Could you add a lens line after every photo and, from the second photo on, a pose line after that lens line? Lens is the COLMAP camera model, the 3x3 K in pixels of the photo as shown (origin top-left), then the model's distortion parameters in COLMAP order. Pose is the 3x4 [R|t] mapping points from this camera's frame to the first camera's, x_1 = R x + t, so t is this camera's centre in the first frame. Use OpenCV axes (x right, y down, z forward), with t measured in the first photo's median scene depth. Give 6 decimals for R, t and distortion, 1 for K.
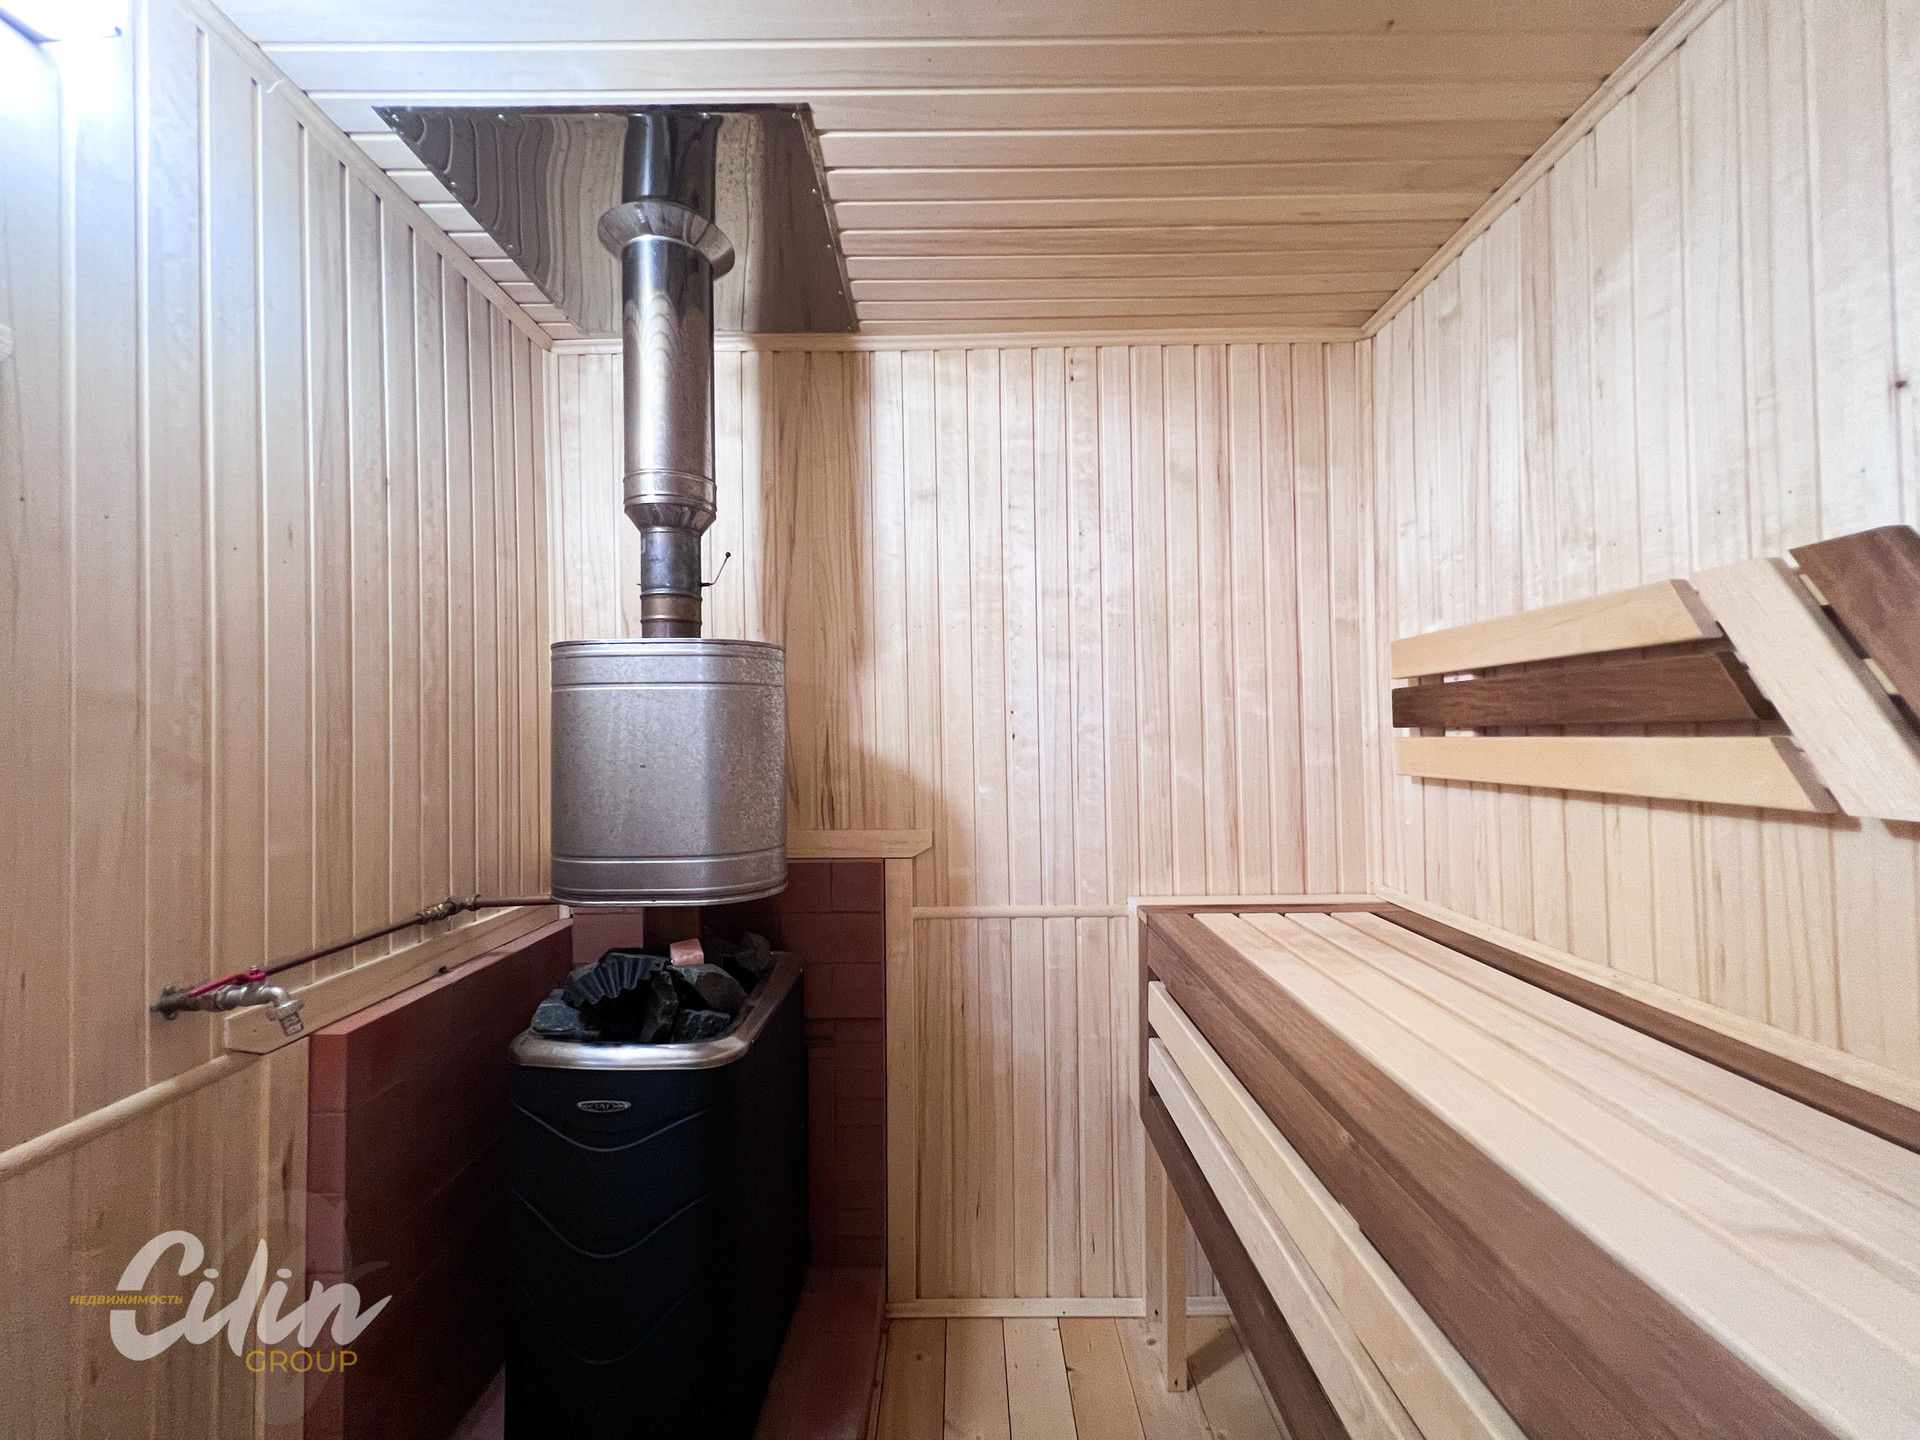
lens RADIAL K [[771.2, 0, 953.5], [0, 771.2, 721.6], [0, 0, 1]] dist [-0.000568, 0.000583]
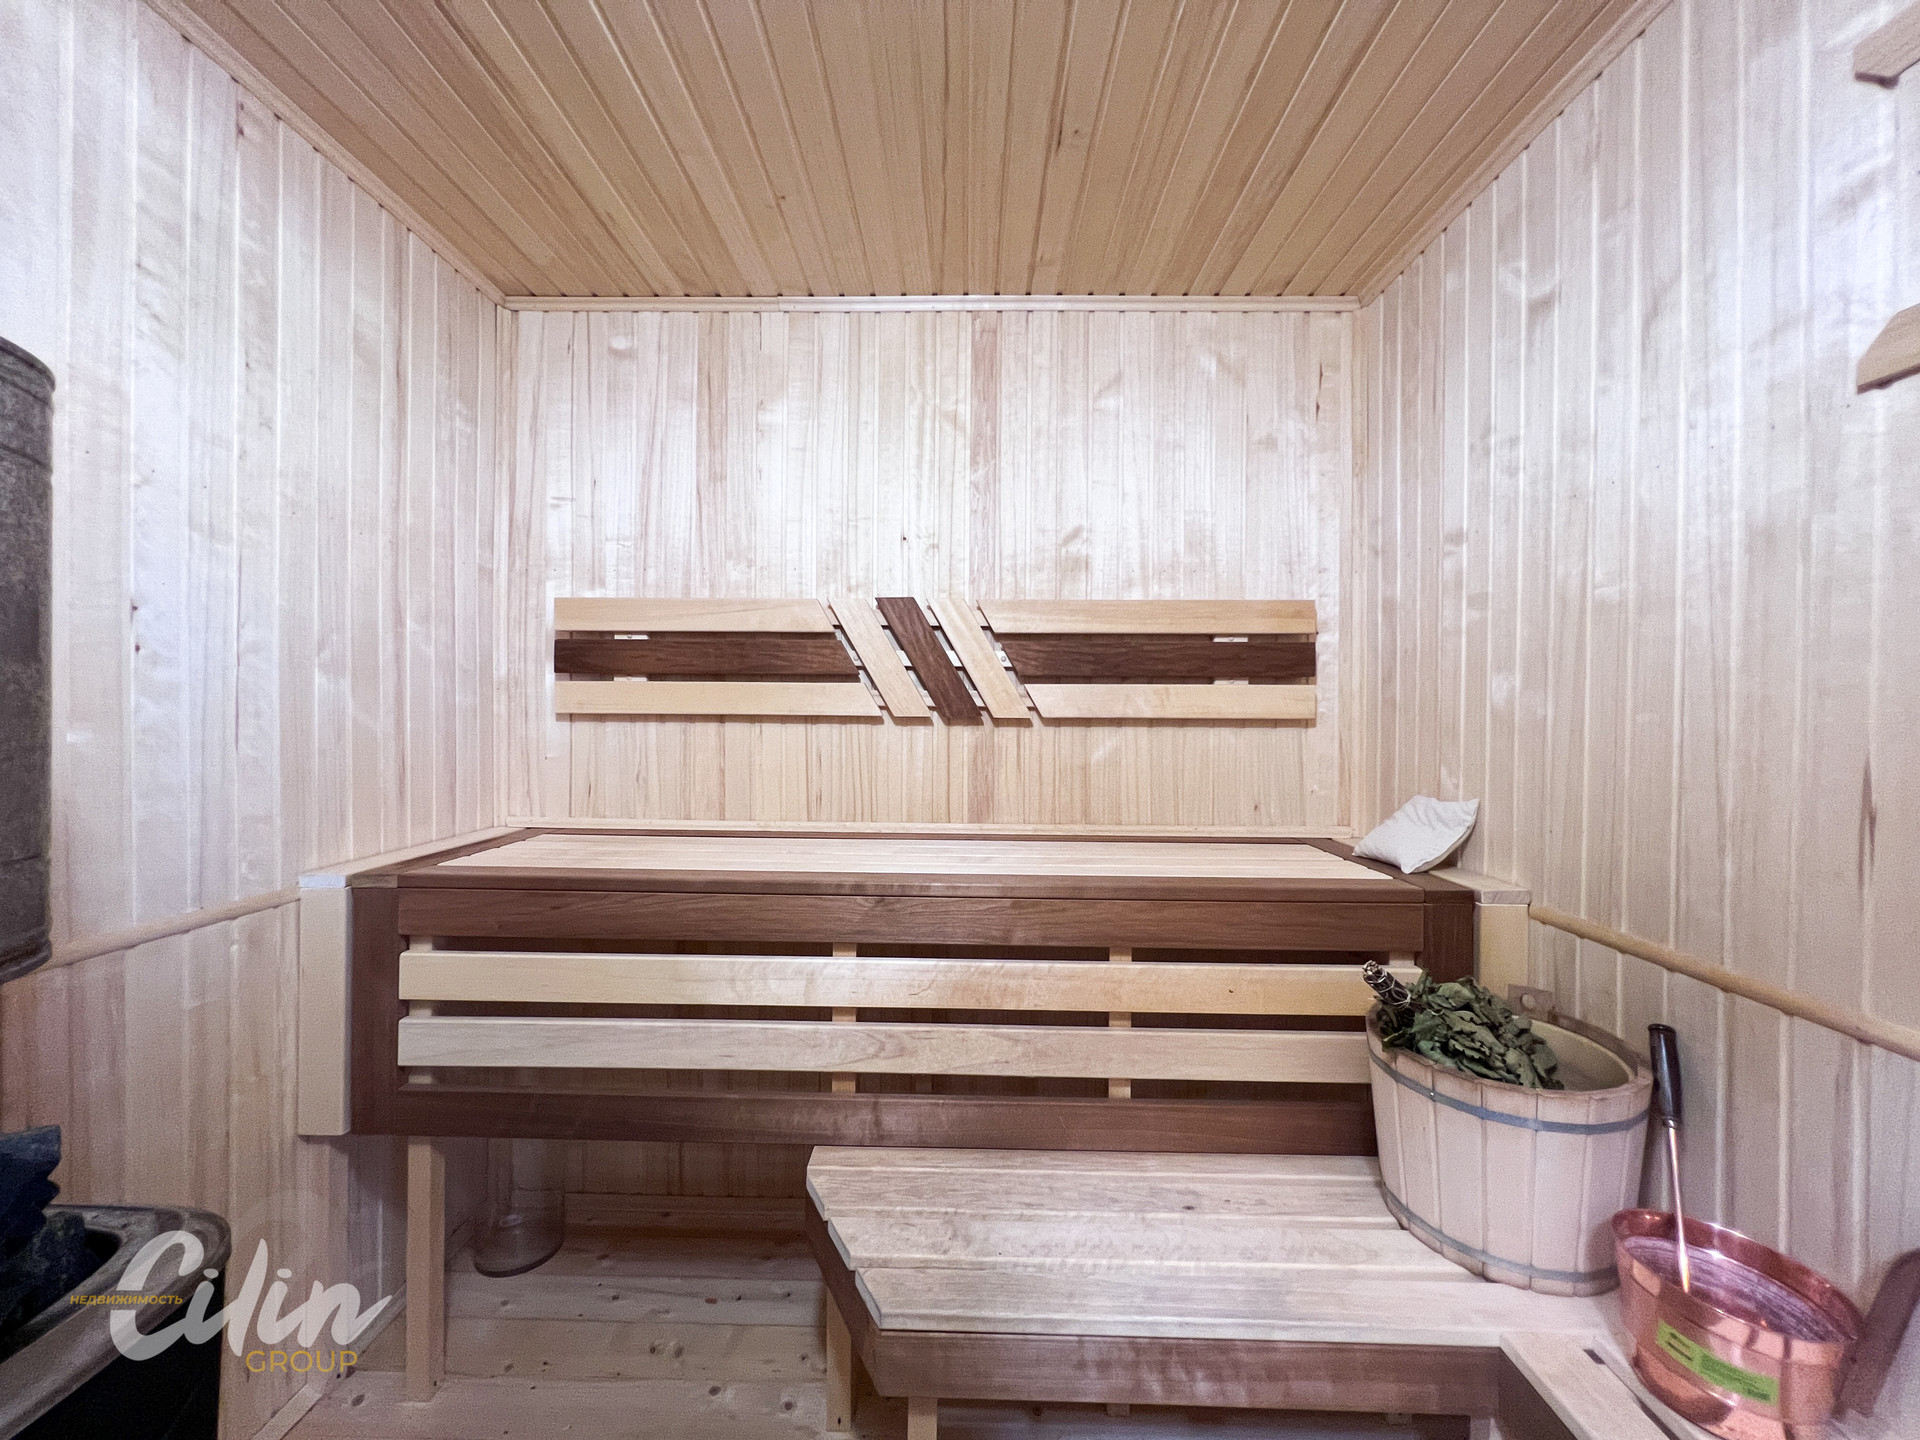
lens RADIAL K [[771.2, 0, 953.5], [0, 771.2, 721.6], [0, 0, 1]] dist [-0.000568, 0.000583]
pose [[0.015419, 0.002428, 0.999878, -0.620240], [-0.027109, 0.999630, -0.002009, 0.072467], [-0.999514, -0.027075, 0.015480, 0.413708]]
